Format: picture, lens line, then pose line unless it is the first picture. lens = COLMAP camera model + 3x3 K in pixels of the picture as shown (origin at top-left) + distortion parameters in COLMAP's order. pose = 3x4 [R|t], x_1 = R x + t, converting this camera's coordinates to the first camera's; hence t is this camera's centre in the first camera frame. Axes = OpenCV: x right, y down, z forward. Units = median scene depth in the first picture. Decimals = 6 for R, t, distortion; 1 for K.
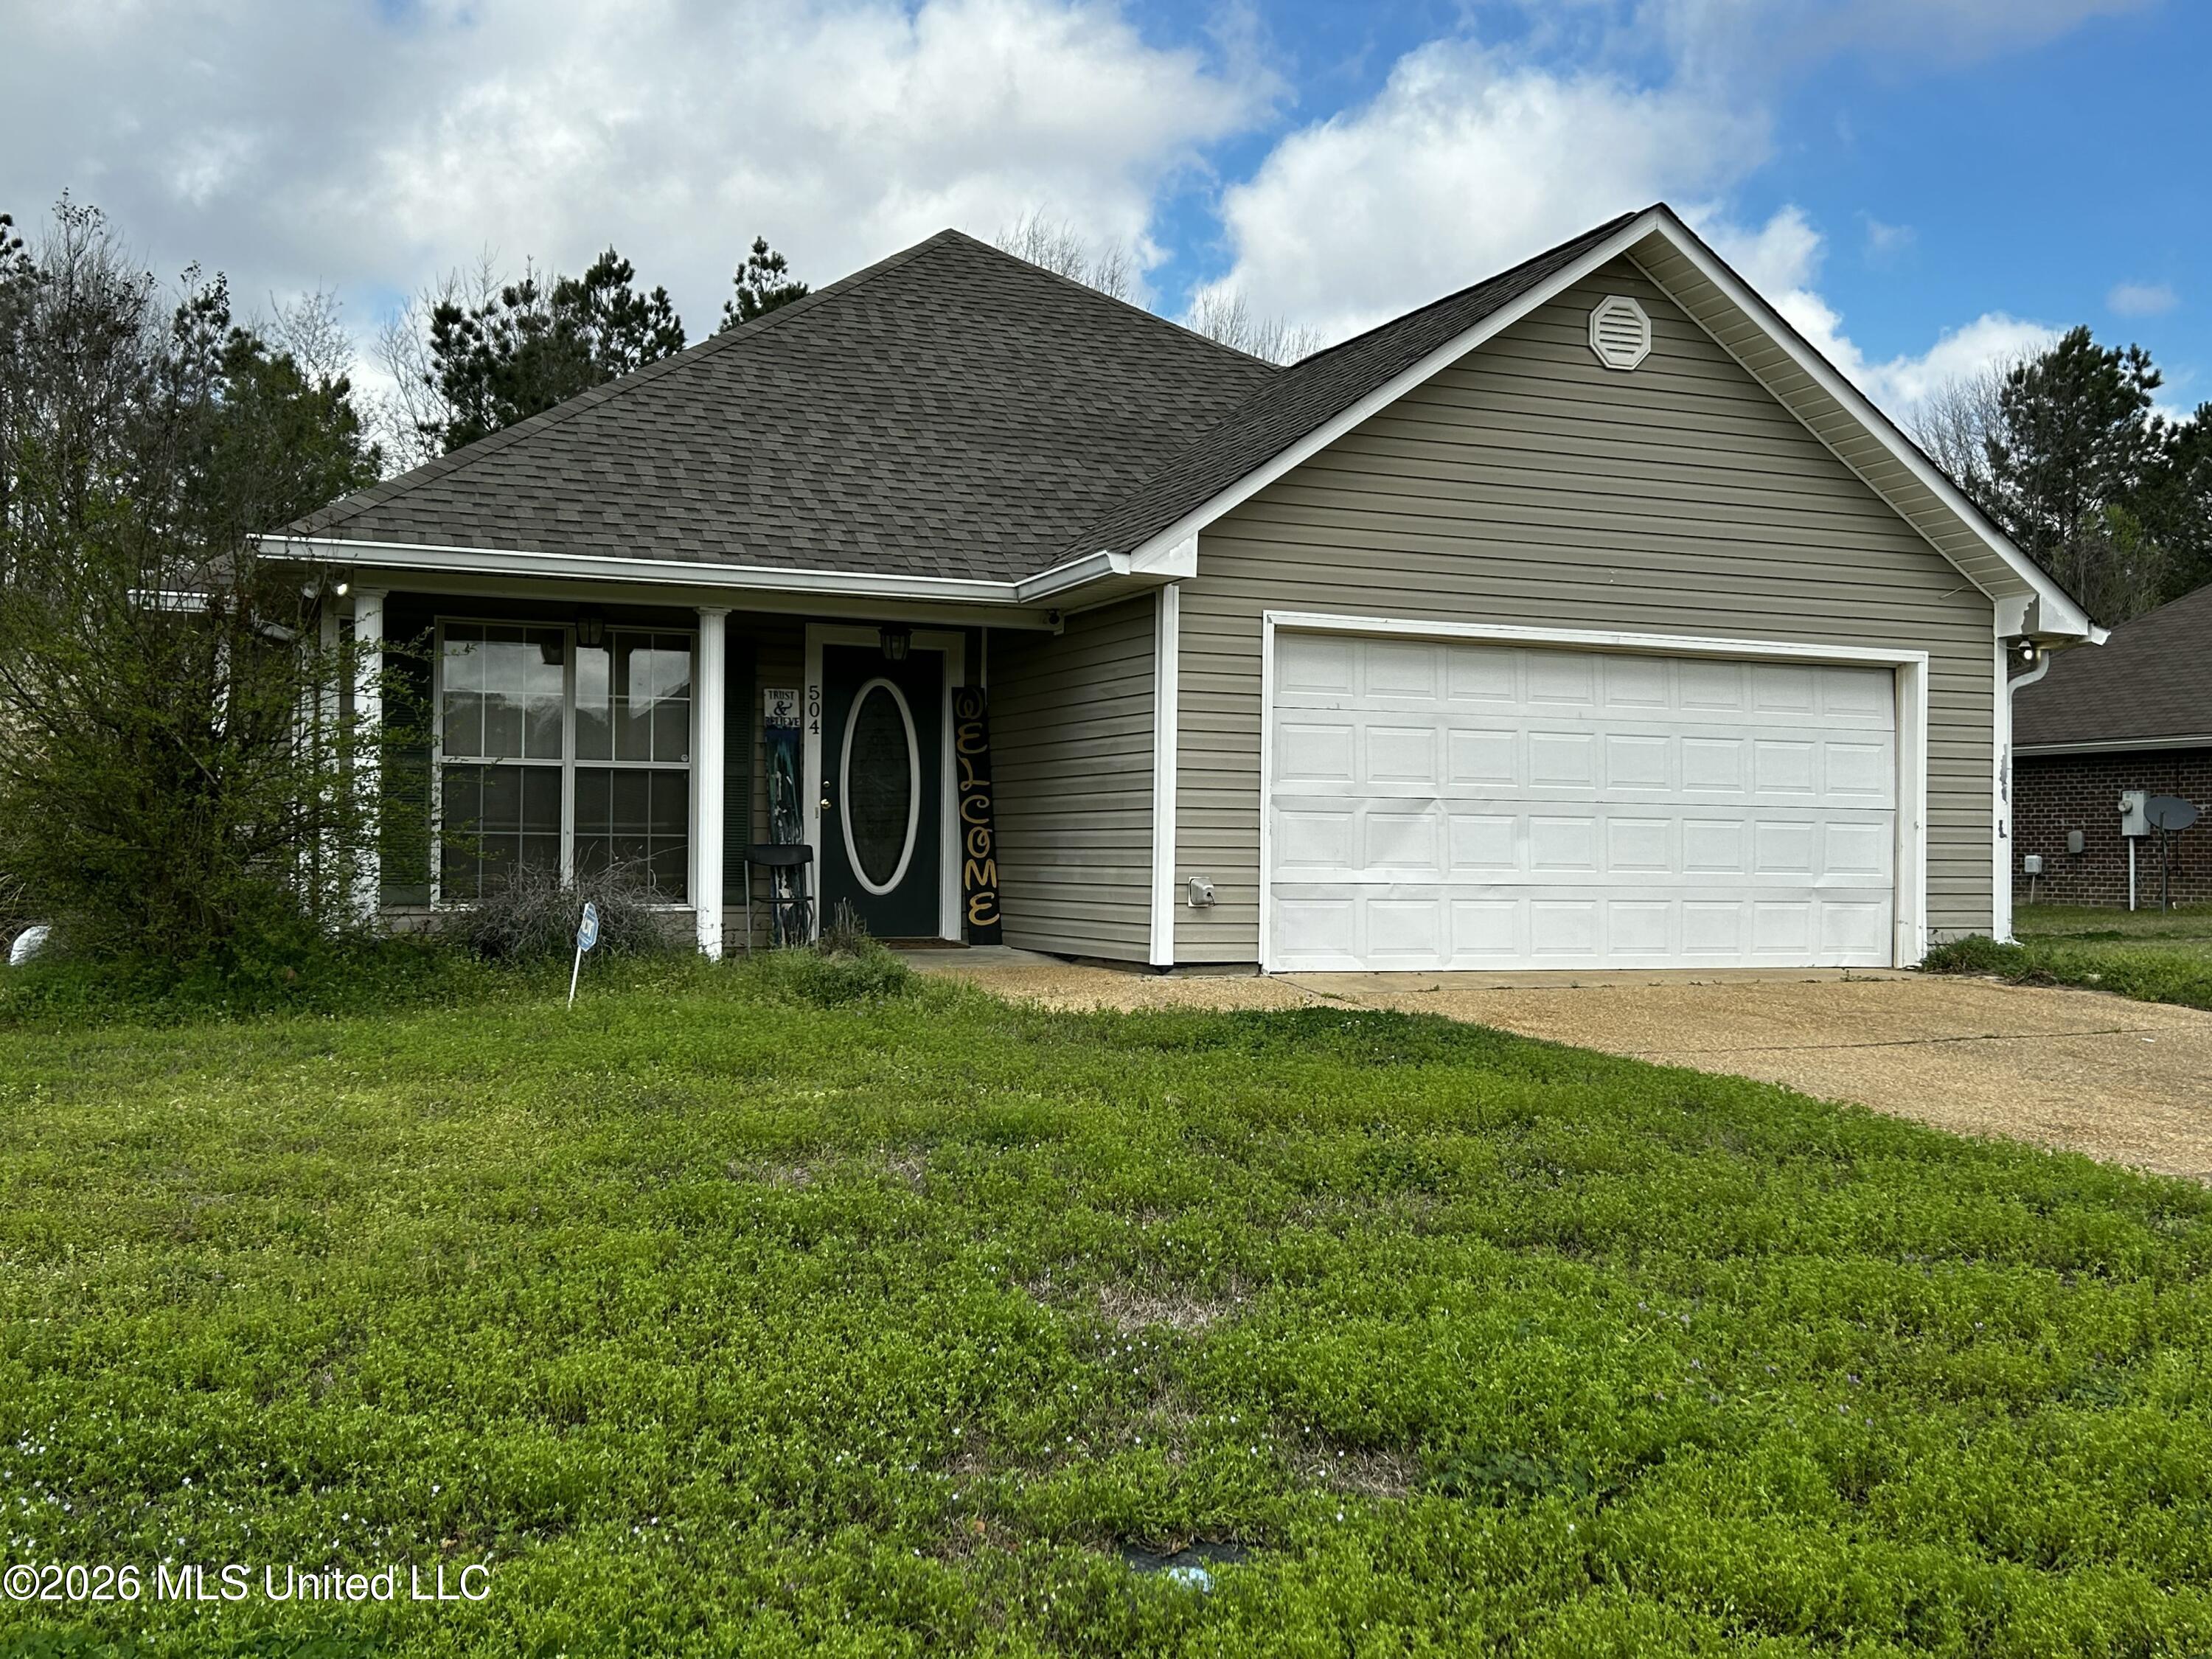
lens RADIAL K [[2269.0, 0, 1106.0], [0, 2269.0, 829.5], [0, 0, 1]] dist [0.085142, -0.176675]
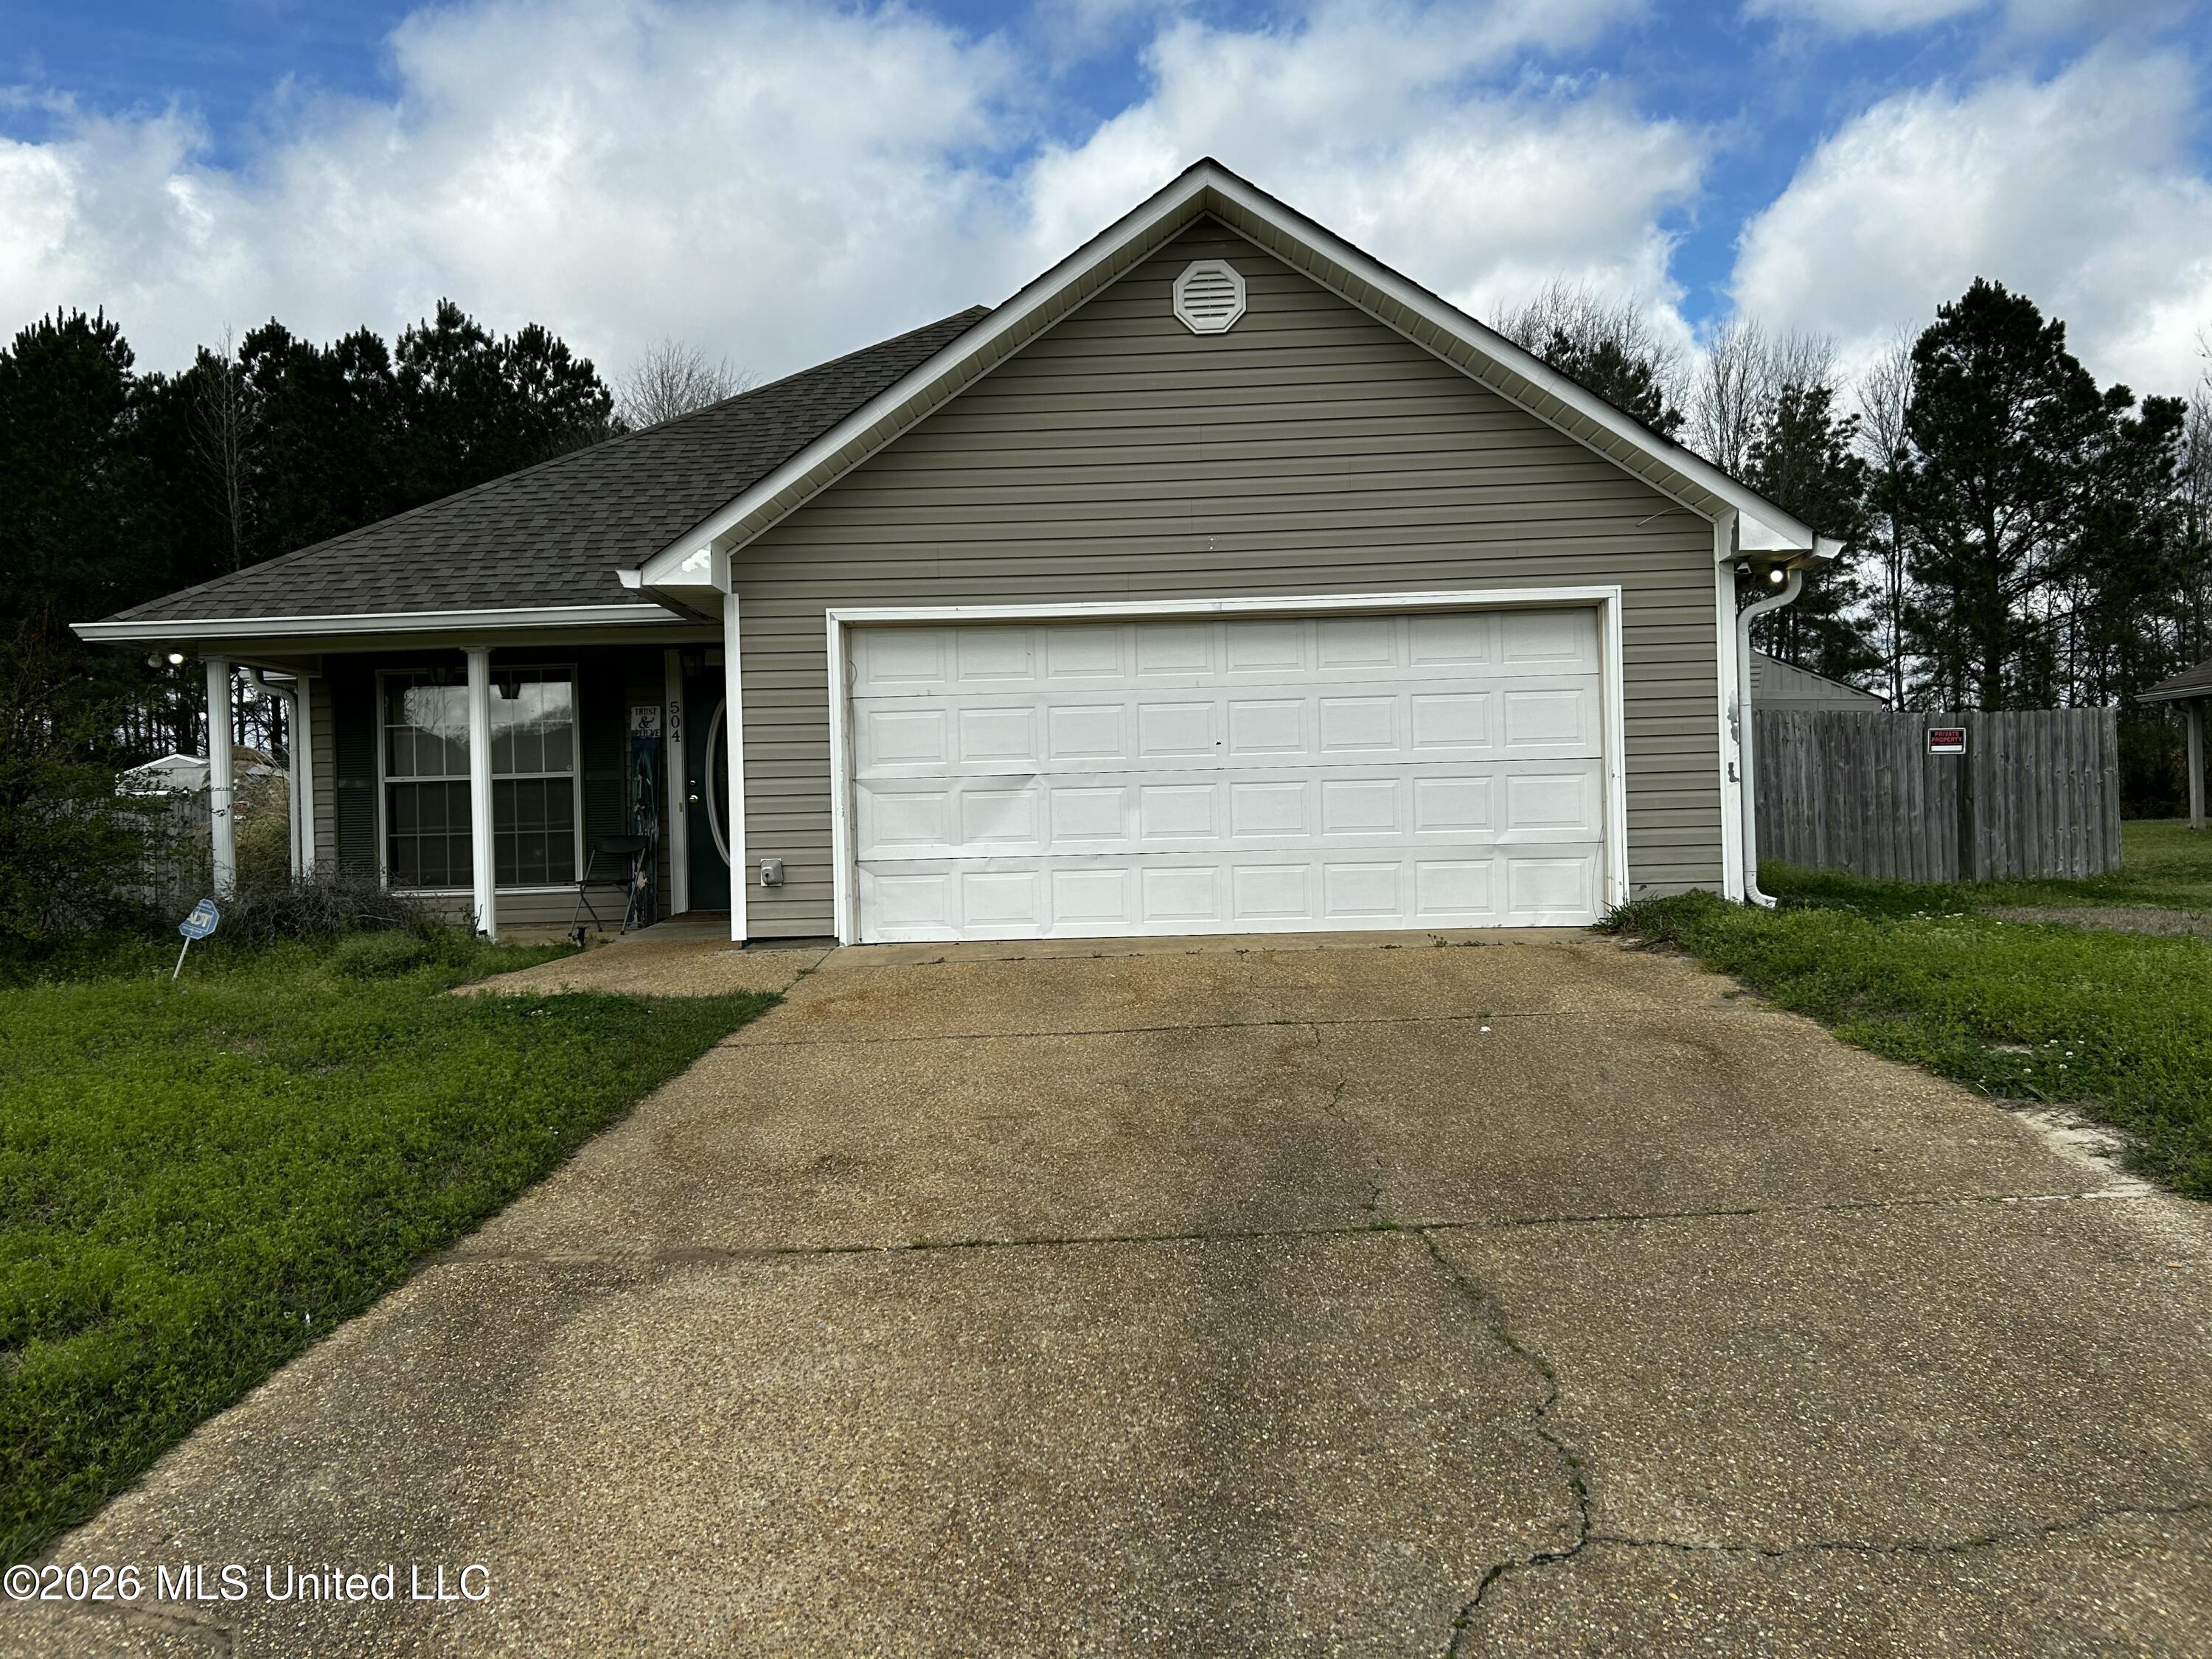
lens RADIAL K [[1665.7, 0, 1080.8], [0, 1665.7, 813.1], [0, 0, 1]] dist [0.042609, -0.007557]
pose [[0.900832, -0.038058, -0.432497, 0.496626], [0.043711, 0.999039, 0.003132, 0.002750], [0.431962, -0.021726, 0.901630, 0.323235]]
